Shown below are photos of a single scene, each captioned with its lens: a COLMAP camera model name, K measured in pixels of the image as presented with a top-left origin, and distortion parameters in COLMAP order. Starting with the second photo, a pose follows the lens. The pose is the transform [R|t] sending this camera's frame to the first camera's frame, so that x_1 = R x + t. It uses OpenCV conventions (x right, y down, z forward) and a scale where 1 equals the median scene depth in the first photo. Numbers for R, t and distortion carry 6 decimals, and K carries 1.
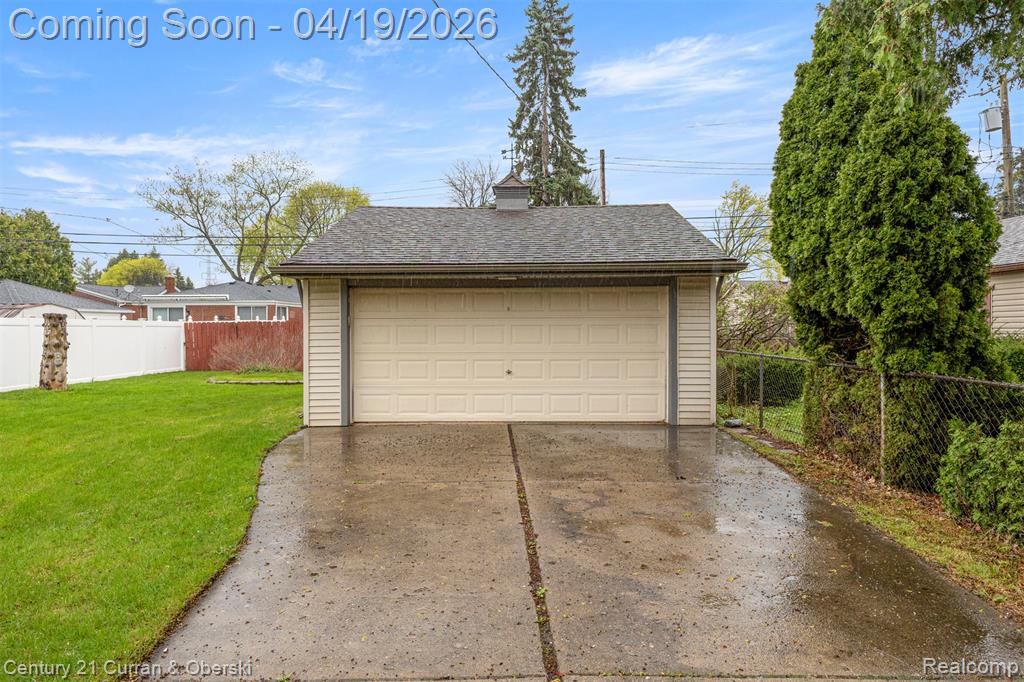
lens RADIAL K [[604.5, 0, 521.2], [0, 604.5, 329.2], [0, 0, 1]] dist [-0.001040, -0.000584]
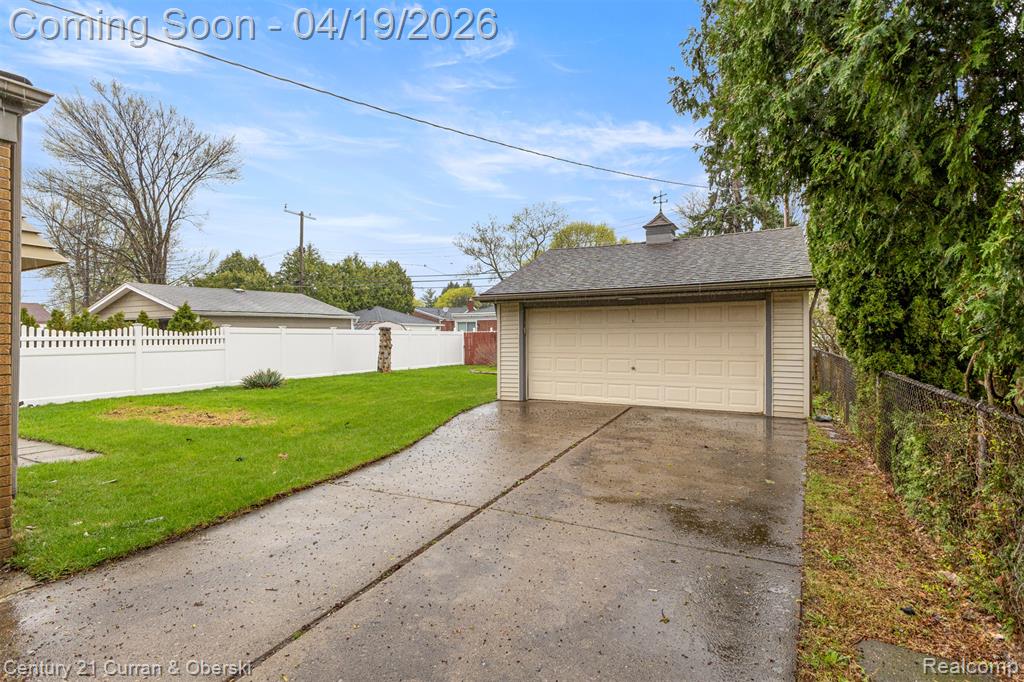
lens RADIAL K [[506.5, 0, 512.0], [0, 506.5, 341.0], [0, 0, 1]] dist [0.000942, 0.000019]
pose [[0.890154, 0.003828, -0.455643, 0.150871], [-0.000445, 0.999972, 0.007532, 0.001273], [0.455659, -0.006502, 0.890131, -0.073885]]
